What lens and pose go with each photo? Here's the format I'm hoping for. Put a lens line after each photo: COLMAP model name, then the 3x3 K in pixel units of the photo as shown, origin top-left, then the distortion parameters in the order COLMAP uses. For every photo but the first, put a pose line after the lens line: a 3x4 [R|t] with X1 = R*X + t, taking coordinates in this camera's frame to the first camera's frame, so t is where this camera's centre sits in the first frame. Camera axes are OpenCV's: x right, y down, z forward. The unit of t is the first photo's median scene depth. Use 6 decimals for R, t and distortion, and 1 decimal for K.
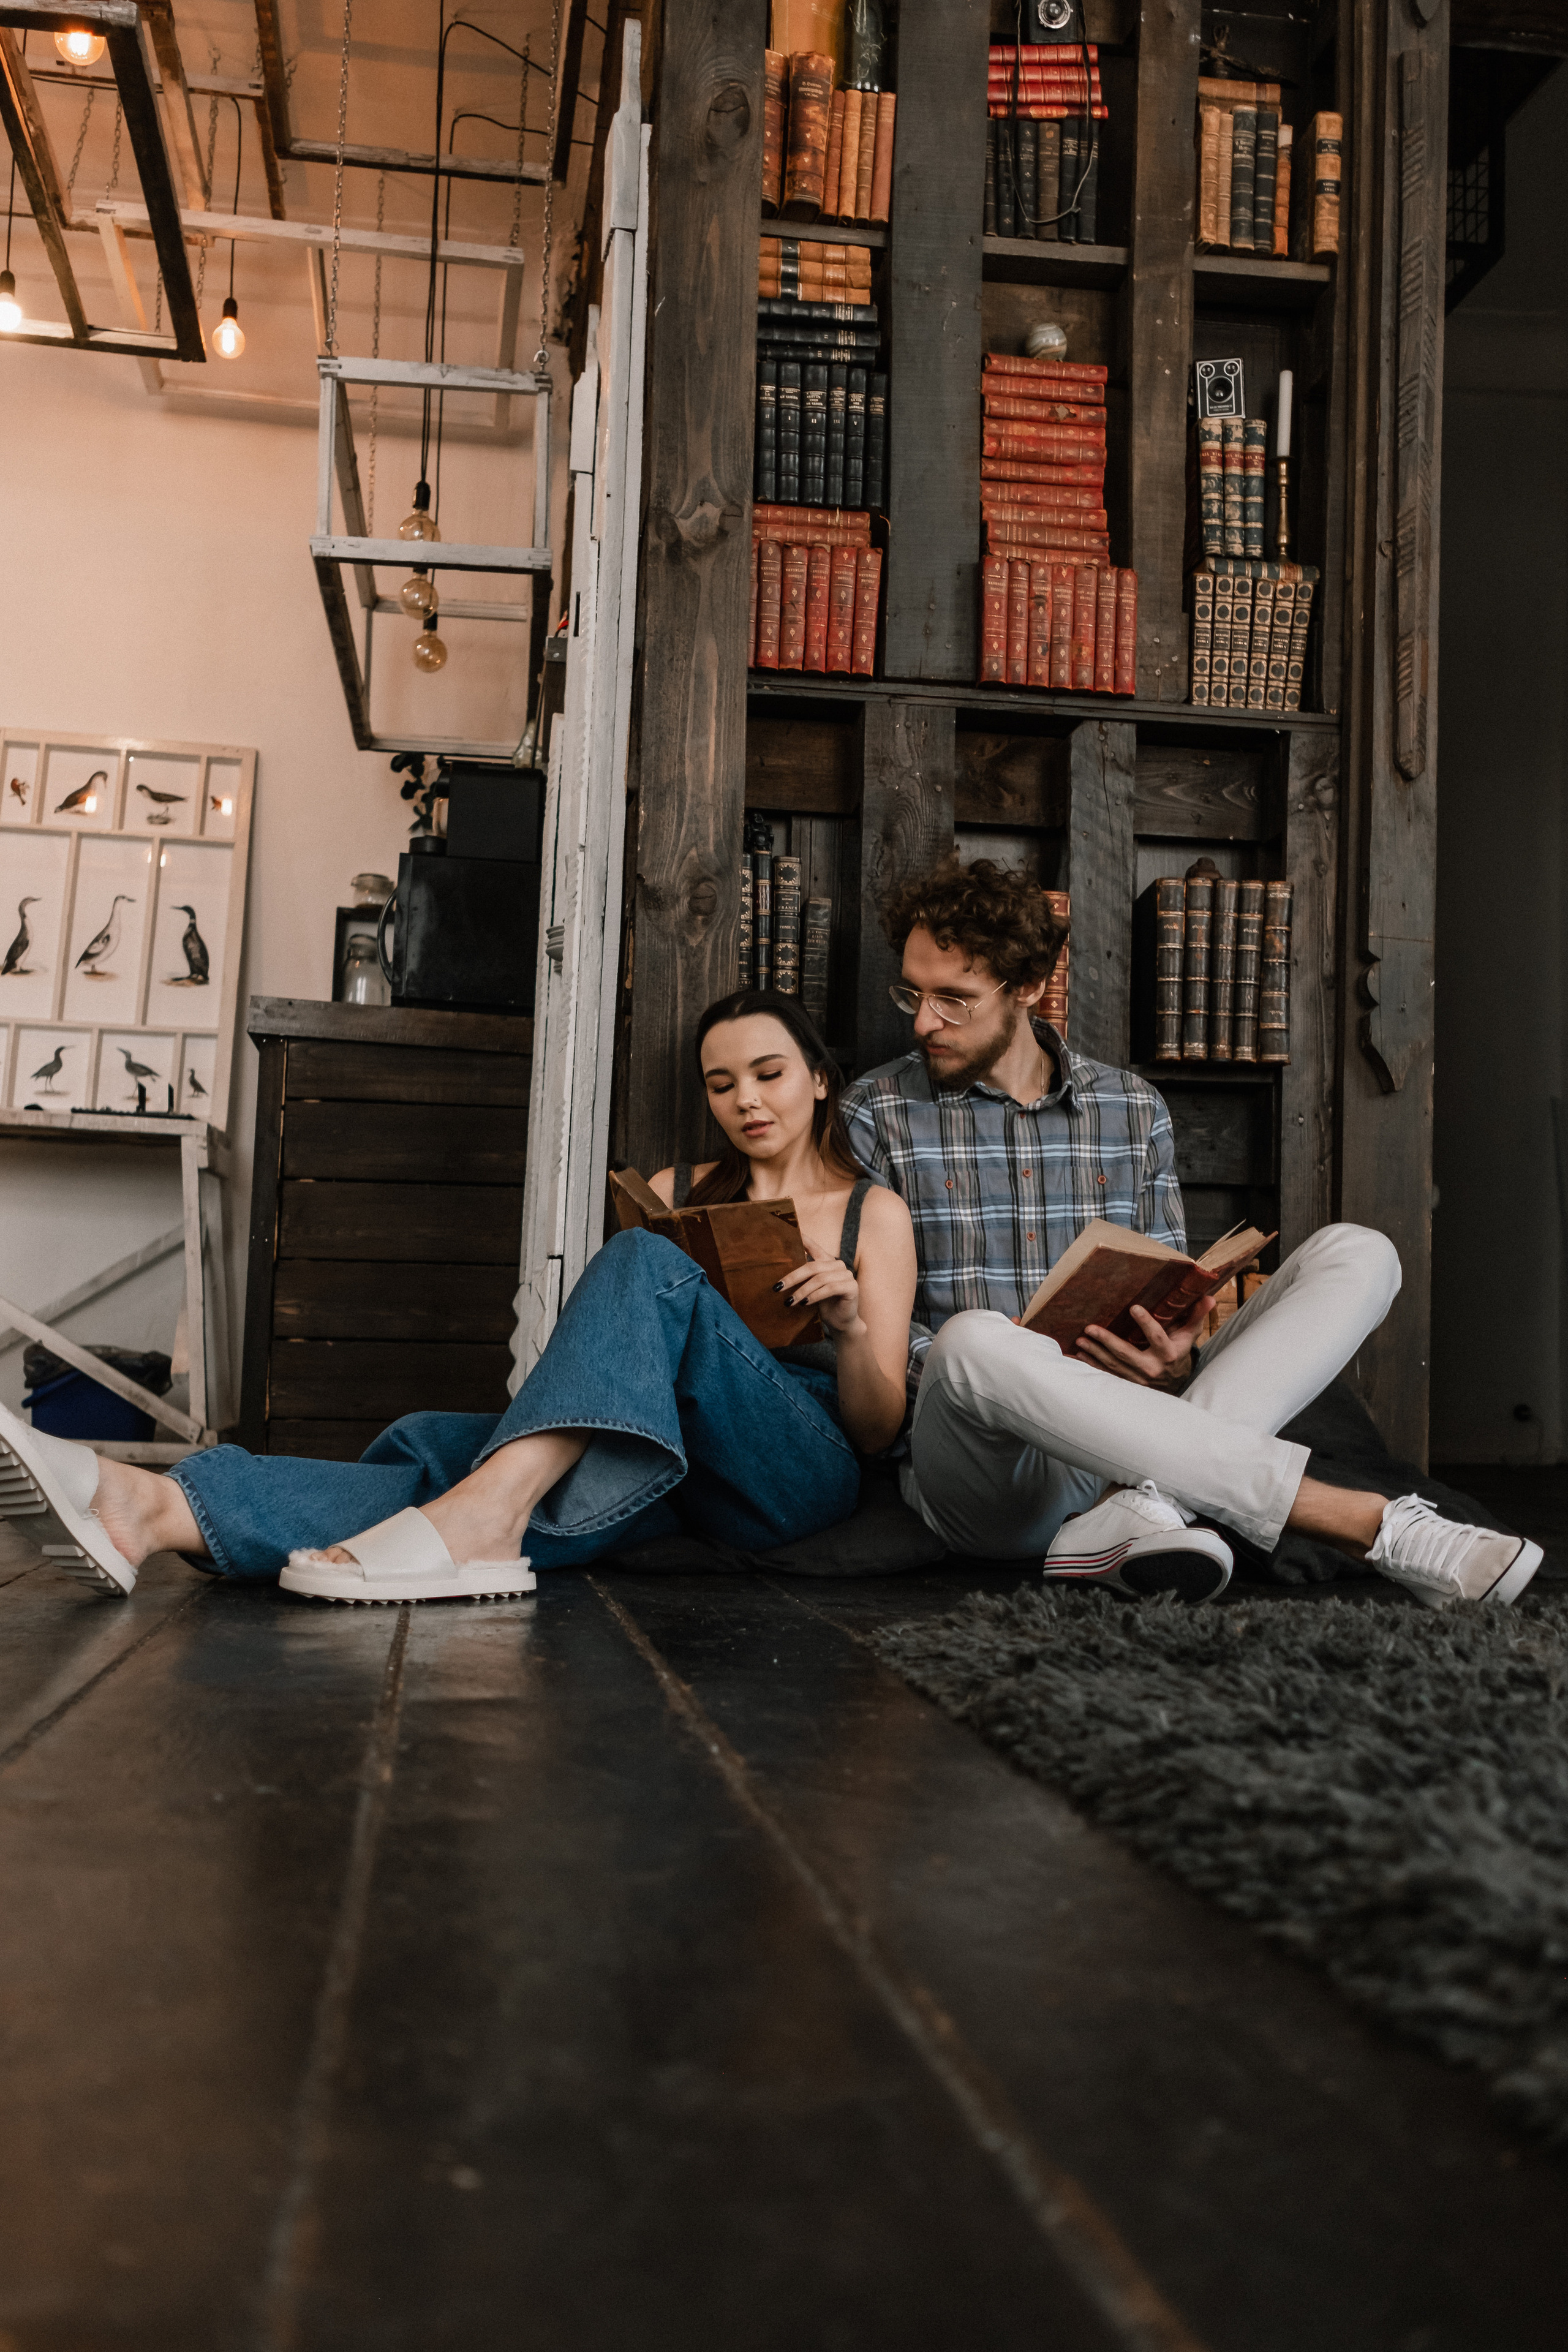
lens RADIAL K [[2218.8, 0, 765.9], [0, 2218.8, 1171.3], [0, 0, 1]] dist [0.032408, 0.023222]
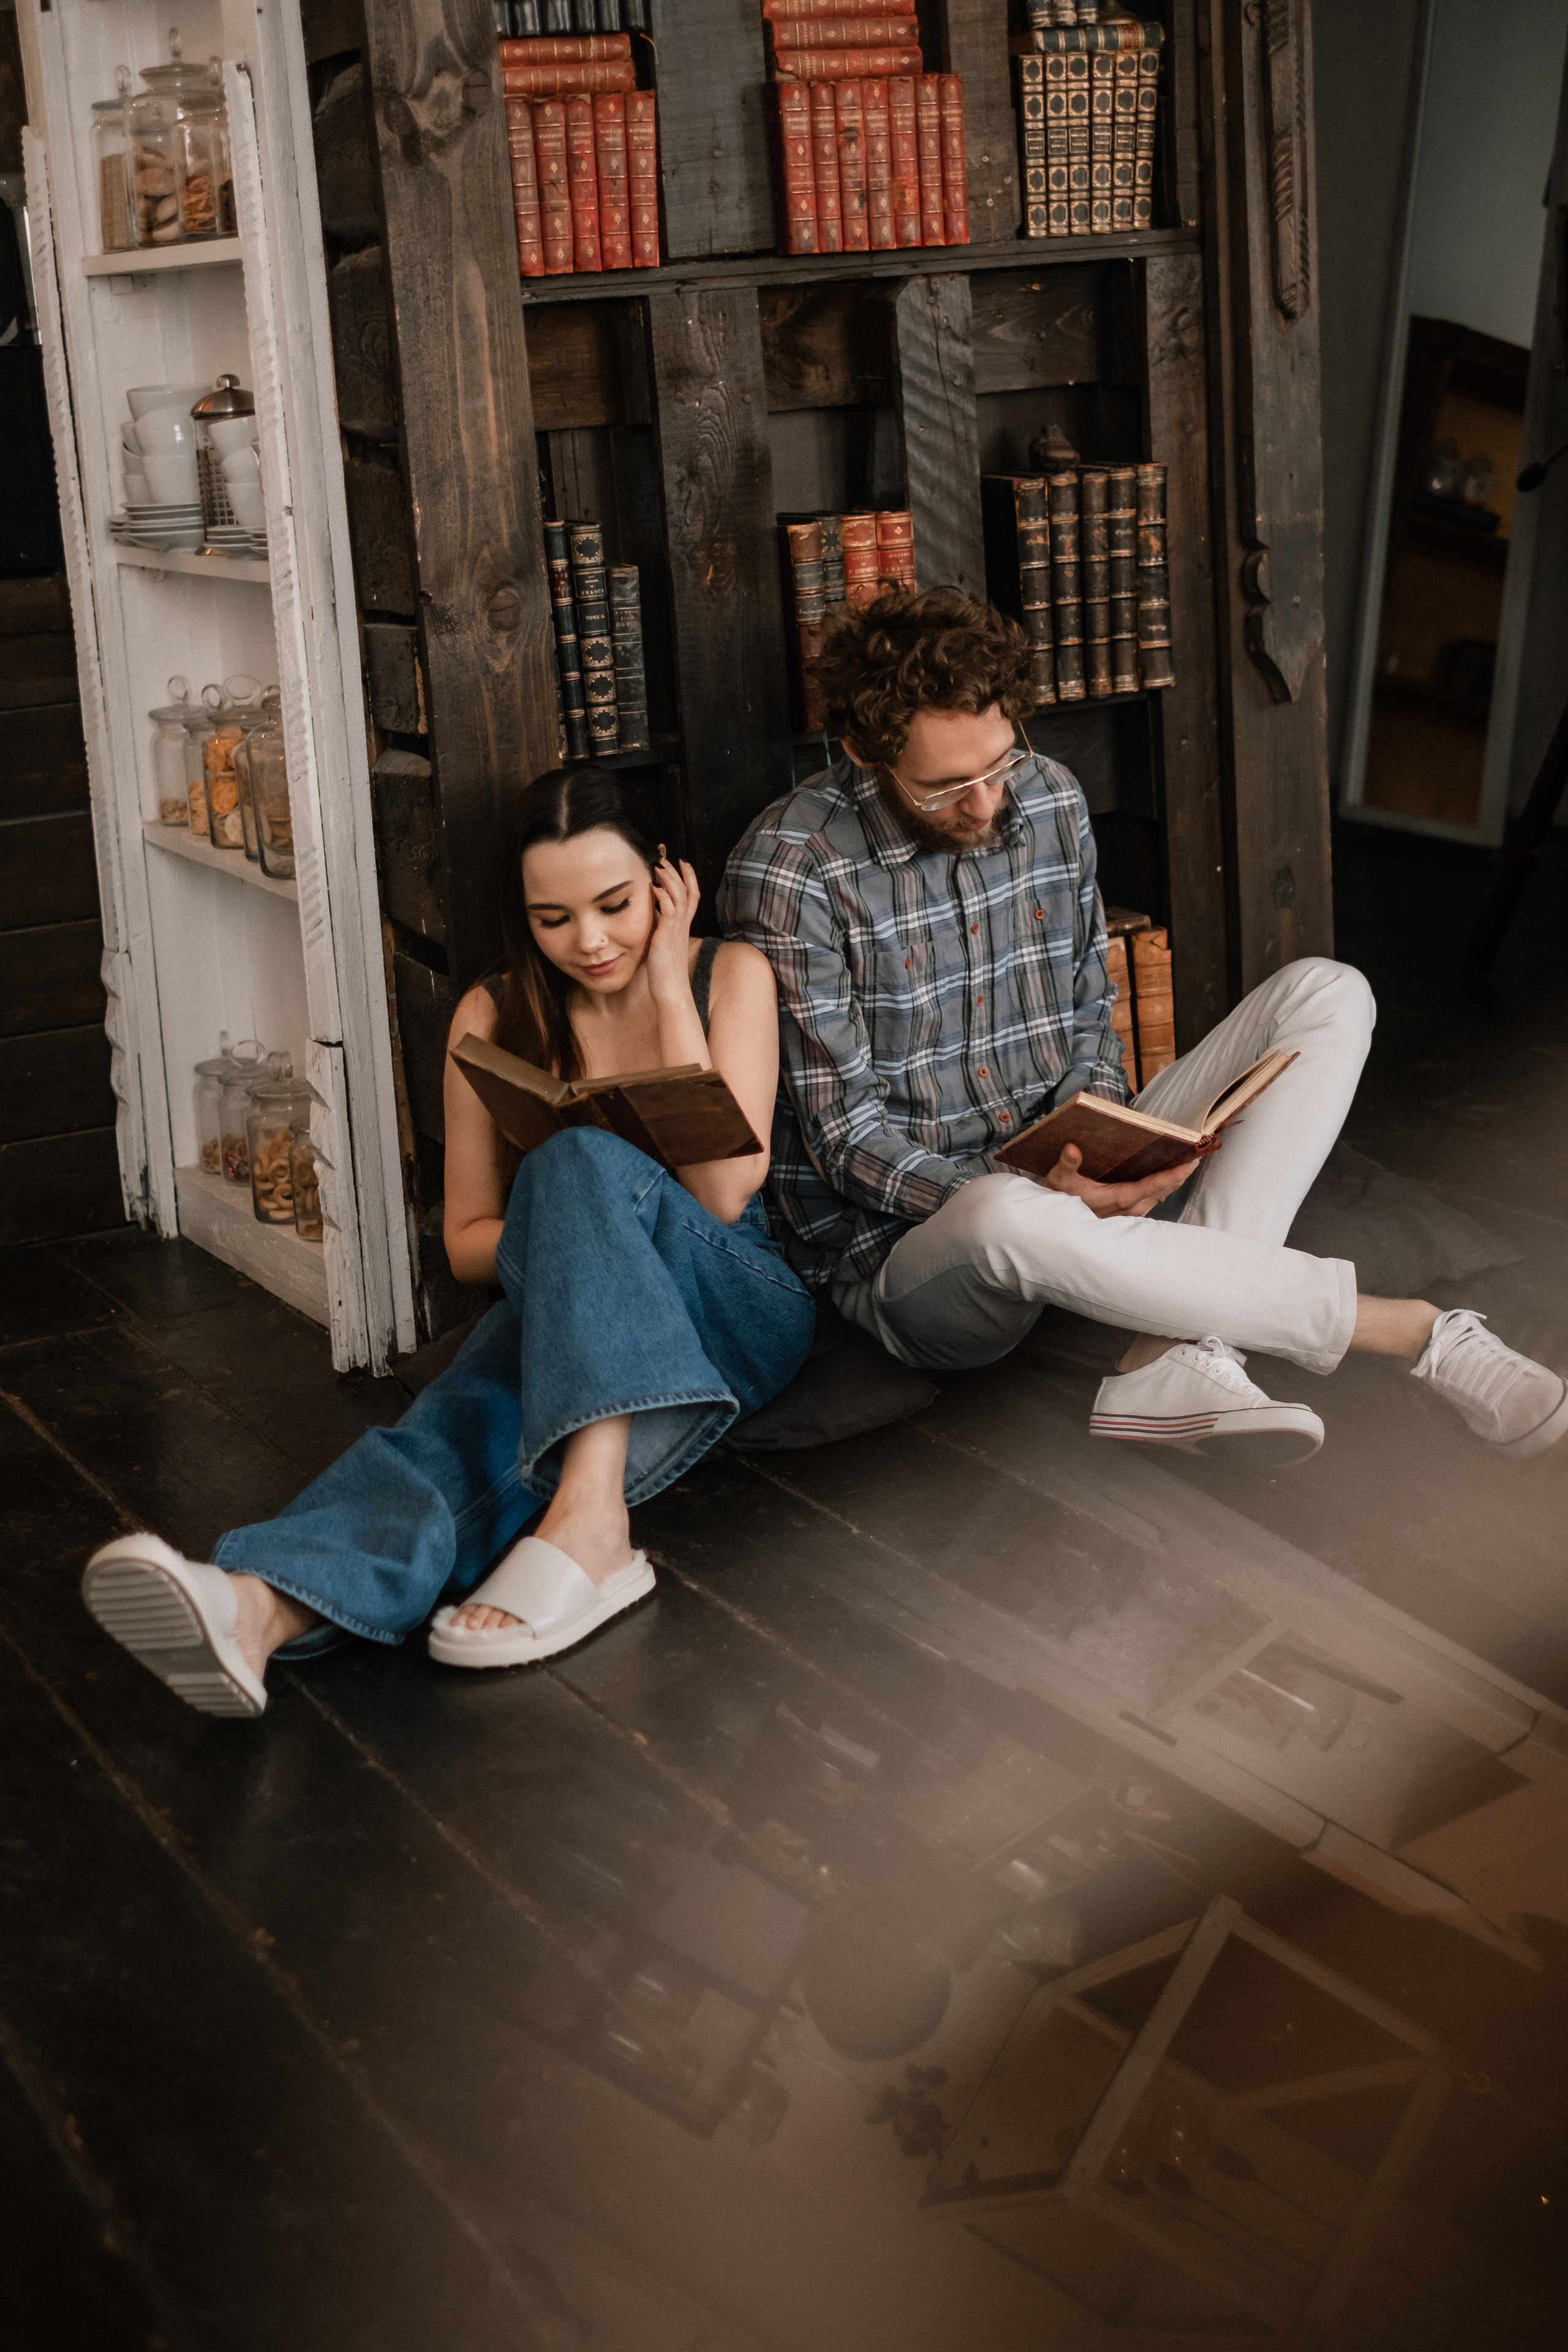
lens RADIAL K [[4009.6, 0, 776.8], [0, 4009.6, 1269.1], [0, 0, 1]] dist [-0.110634, 0.944834]
pose [[0.951079, -0.167462, 0.259627, -0.328372], [0.072527, 0.937891, 0.339264, -0.360475], [-0.300316, -0.303837, 0.904154, -0.370337]]
